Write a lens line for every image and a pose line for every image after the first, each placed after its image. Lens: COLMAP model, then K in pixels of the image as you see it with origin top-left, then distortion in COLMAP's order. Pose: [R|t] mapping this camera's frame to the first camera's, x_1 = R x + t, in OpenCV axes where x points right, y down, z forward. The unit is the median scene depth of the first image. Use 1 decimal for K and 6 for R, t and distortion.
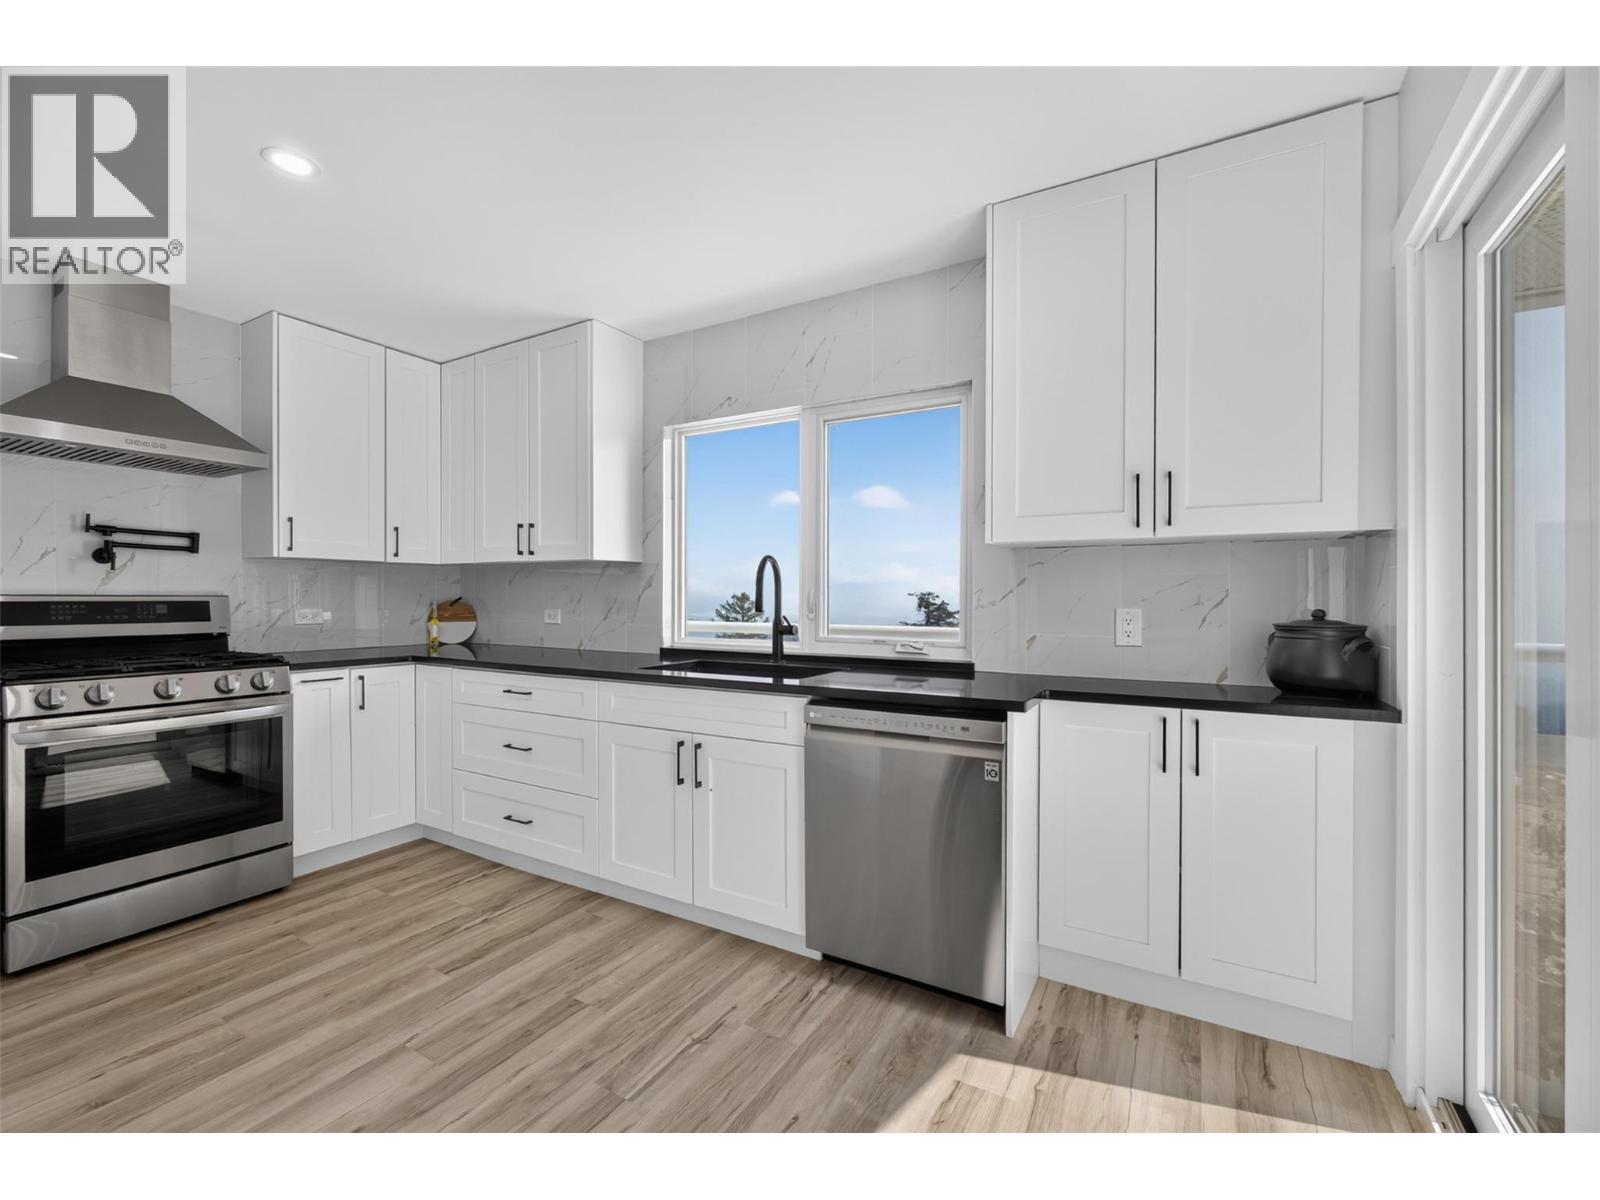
lens RADIAL K [[686.5, 0, 801.0], [0, 686.5, 597.4], [0, 0, 1]] dist [-0.009100, 0.002357]
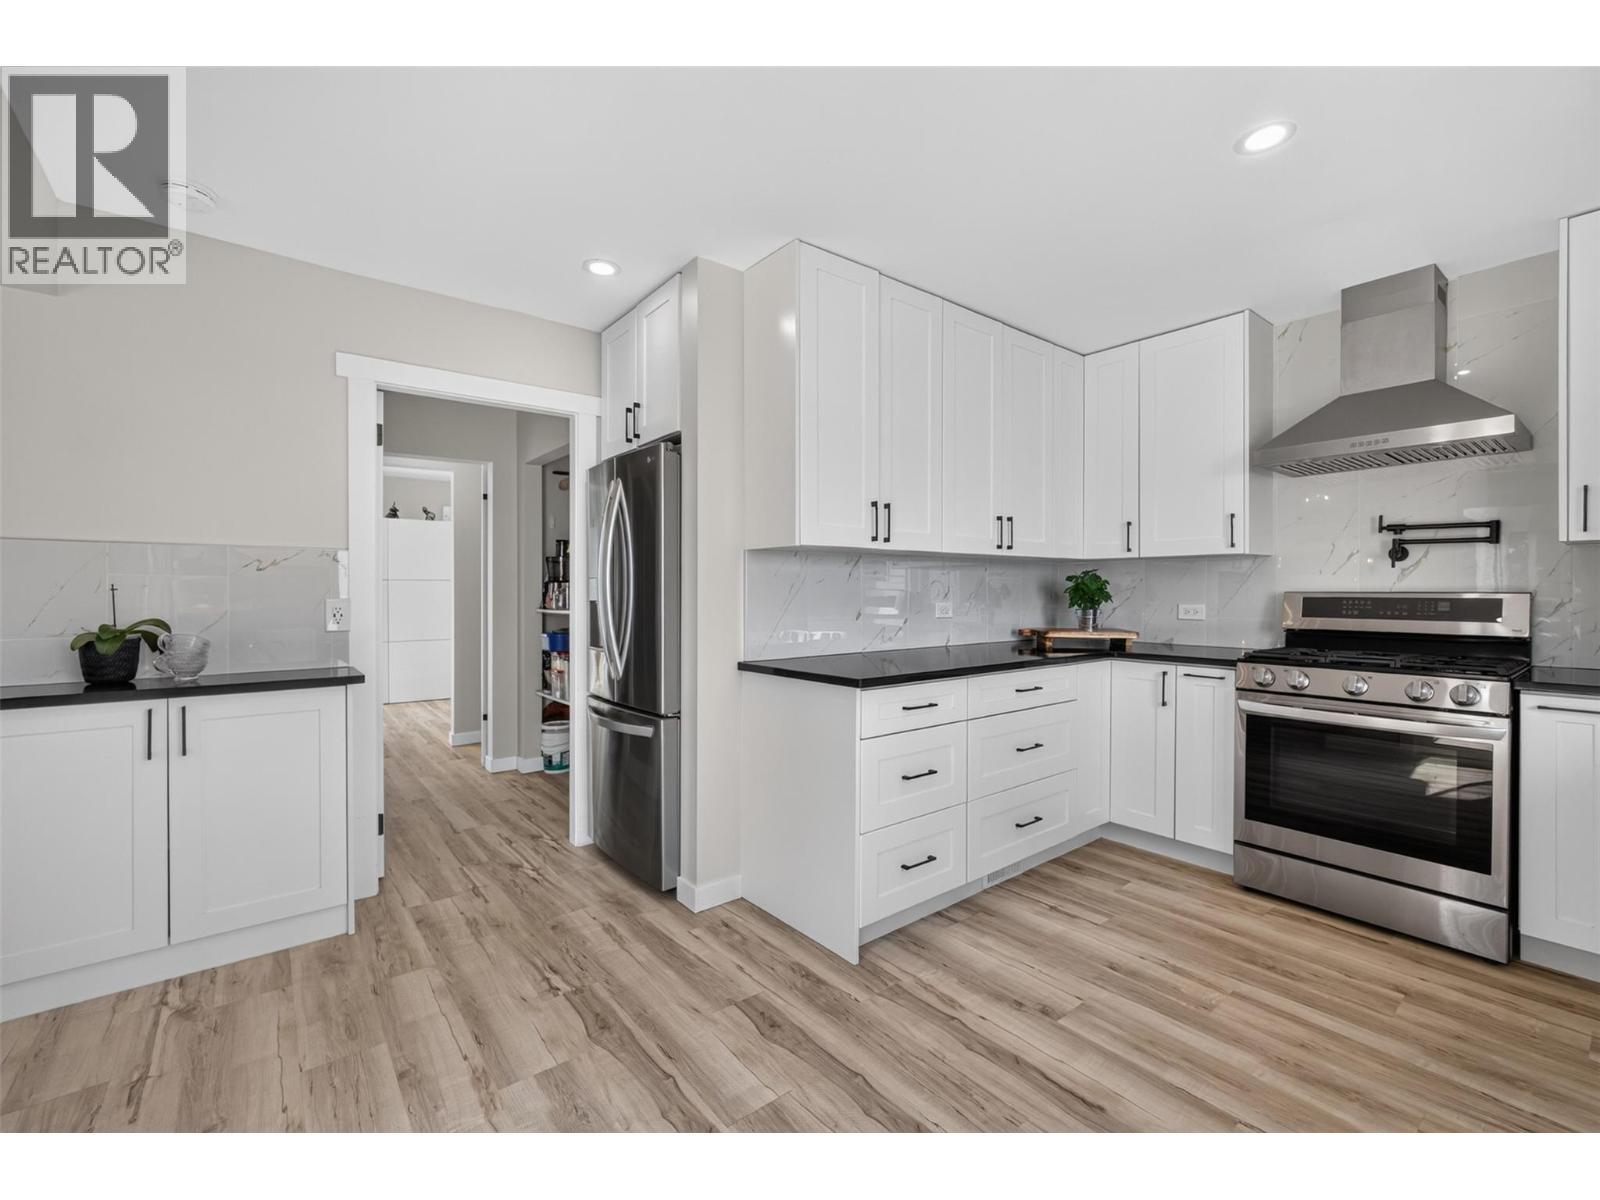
lens RADIAL K [[686.5, 0, 807.4], [0, 686.5, 595.2], [0, 0, 1]] dist [-0.009100, 0.002357]
pose [[-0.358369, -0.001817, -0.933578, 0.273777], [-0.008055, 0.999967, 0.001146, 0.007824], [0.933545, 0.007930, -0.358371, 0.562336]]
